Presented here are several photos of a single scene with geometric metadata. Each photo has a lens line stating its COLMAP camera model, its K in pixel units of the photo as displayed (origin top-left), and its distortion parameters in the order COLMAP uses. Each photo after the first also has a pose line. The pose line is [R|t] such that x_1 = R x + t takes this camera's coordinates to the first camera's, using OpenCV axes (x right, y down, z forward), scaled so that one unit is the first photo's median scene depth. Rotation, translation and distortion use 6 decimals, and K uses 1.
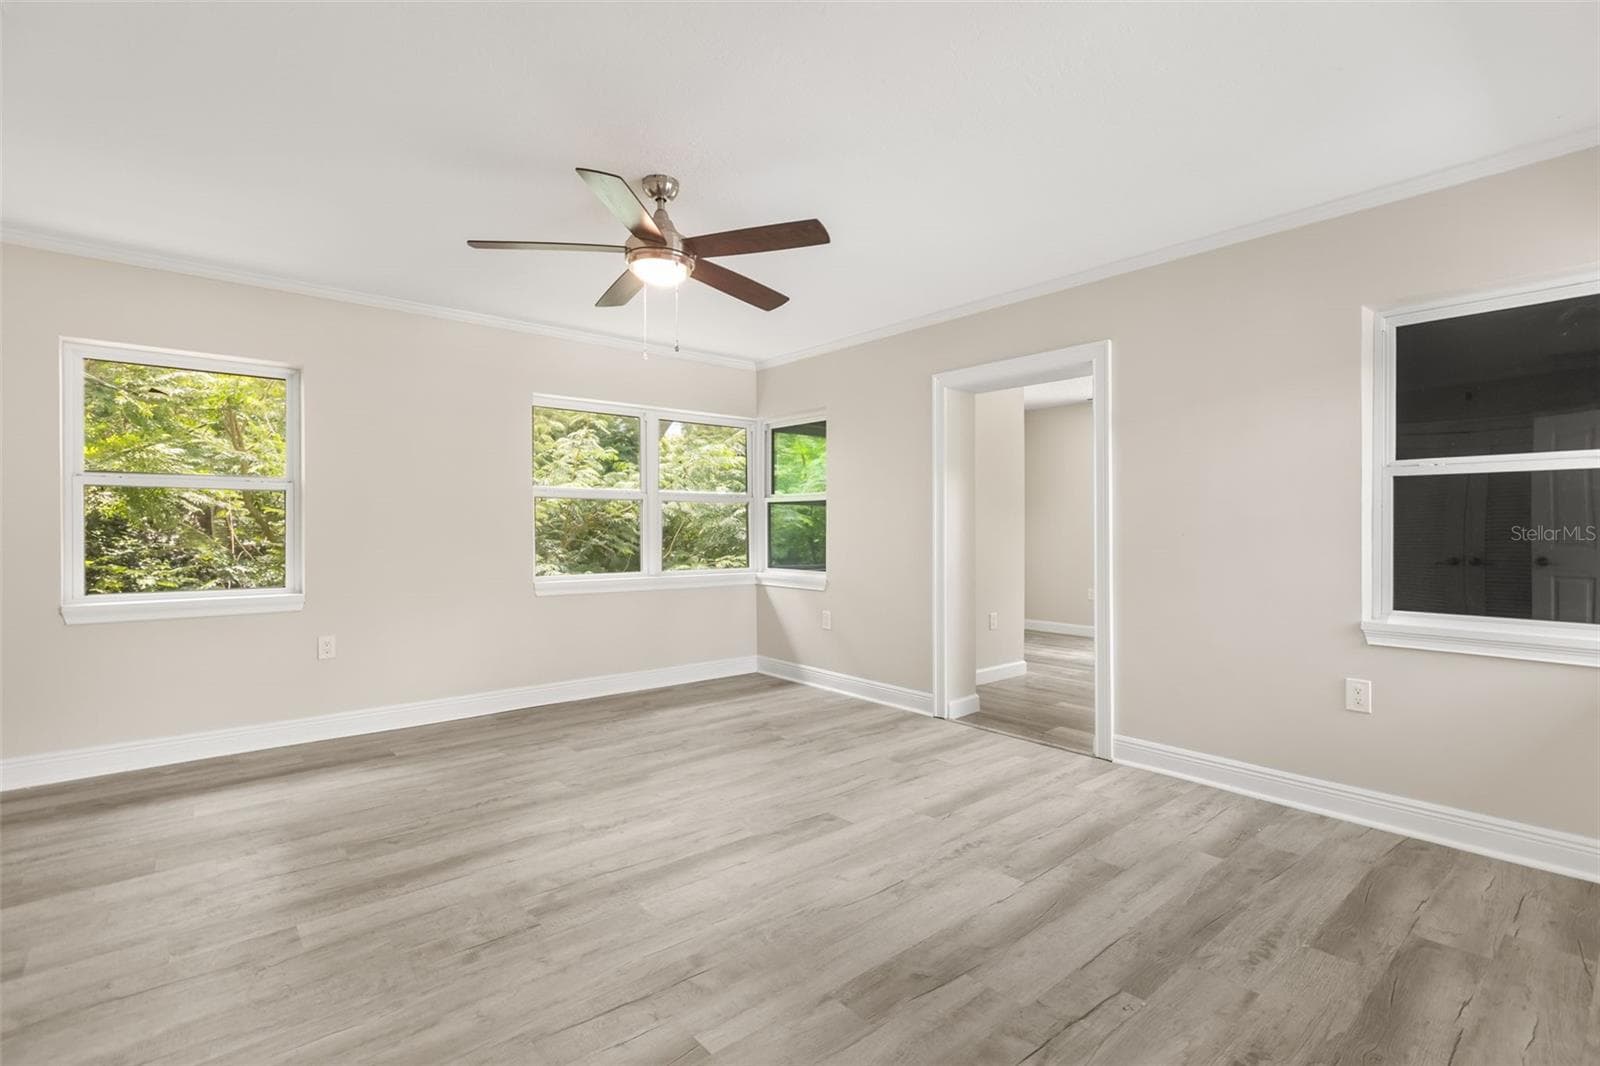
lens RADIAL K [[739.1, 0, 804.0], [0, 739.1, 516.0], [0, 0, 1]] dist [0.003126, -0.000014]
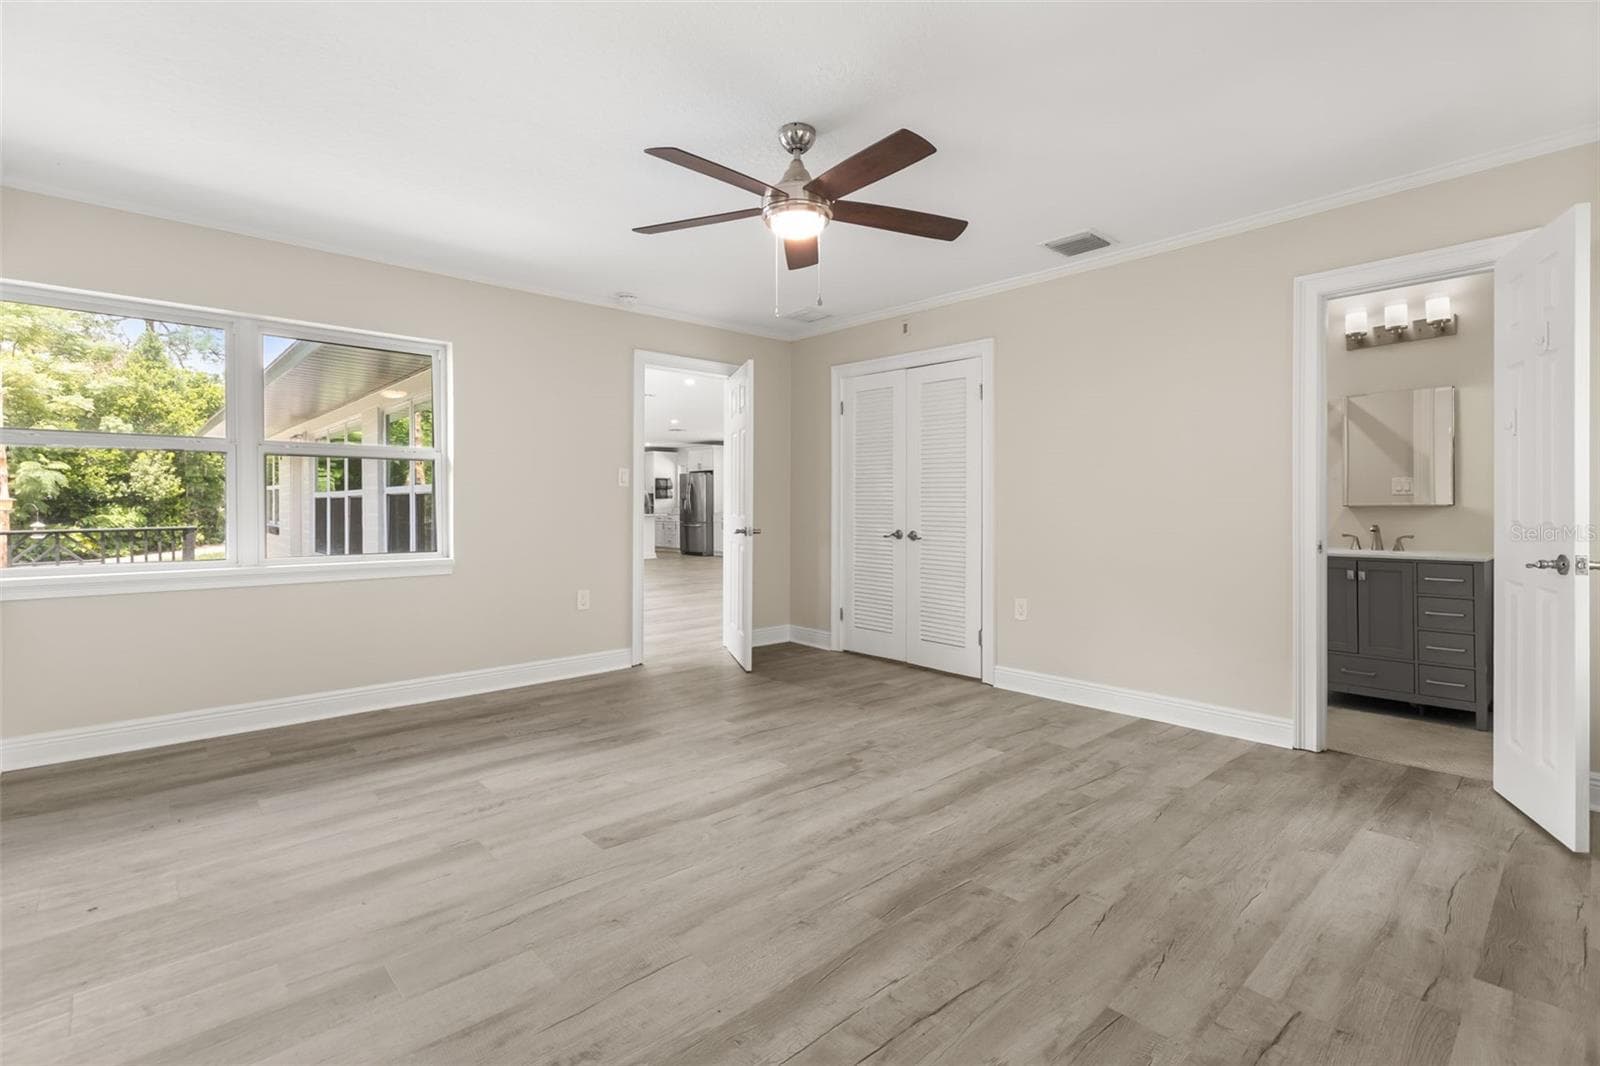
lens RADIAL K [[739.1, 0, 804.0], [0, 739.1, 516.0], [0, 0, 1]] dist [0.003126, -0.000014]
pose [[-0.998832, 0.000921, -0.048317, -0.153391], [0.000803, 0.999997, 0.002467, 0.047579], [0.048319, 0.002425, -0.998829, 1.928915]]
